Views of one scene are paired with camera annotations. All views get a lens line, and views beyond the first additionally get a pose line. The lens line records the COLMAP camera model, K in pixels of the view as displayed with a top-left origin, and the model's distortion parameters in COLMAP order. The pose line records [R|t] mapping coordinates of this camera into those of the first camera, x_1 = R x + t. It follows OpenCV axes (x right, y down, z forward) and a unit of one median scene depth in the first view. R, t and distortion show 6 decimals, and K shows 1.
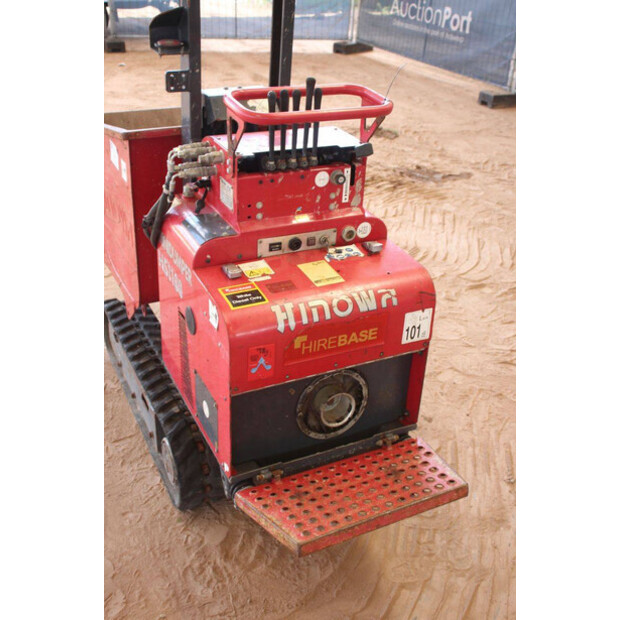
lens RADIAL K [[726.9, 0, 310.0], [0, 726.9, 310.0], [0, 0, 1]] dist [-0.023941, 0.012014]
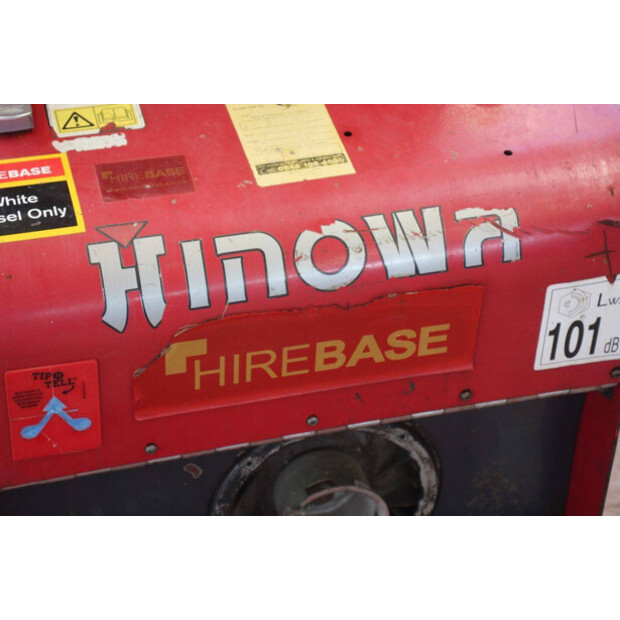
lens RADIAL K [[1473.3, 0, 310.0], [0, 1473.3, 310.0], [0, 0, 1]] dist [0.421257, 0.628908]
pose [[0.979838, 0.108414, -0.167824, 0.140911], [-0.078131, 0.981004, 0.177557, -0.092322], [0.183885, -0.160865, 0.969695, 0.351576]]
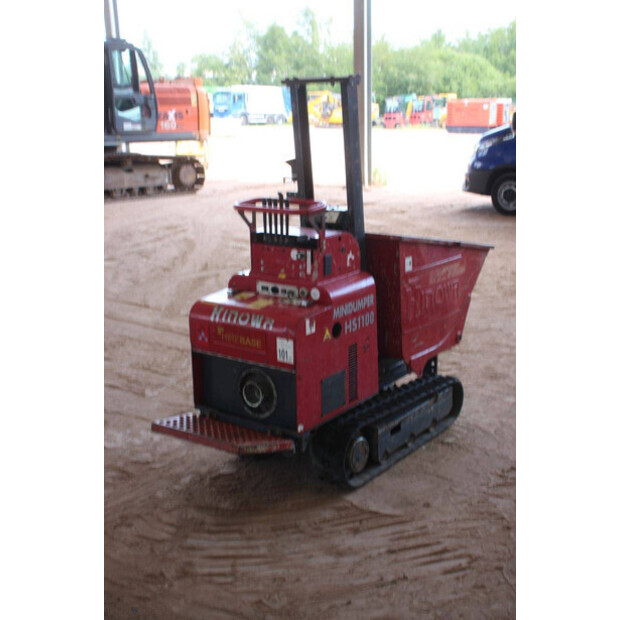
lens RADIAL K [[814.1, 0, 295.5], [0, 814.1, 316.7], [0, 0, 1]] dist [0.035514, 0.048002]
pose [[0.442566, 0.170690, -0.880341, 1.676439], [-0.393438, 0.919143, -0.019576, -0.018636], [0.805817, 0.355024, 0.473937, 0.193875]]
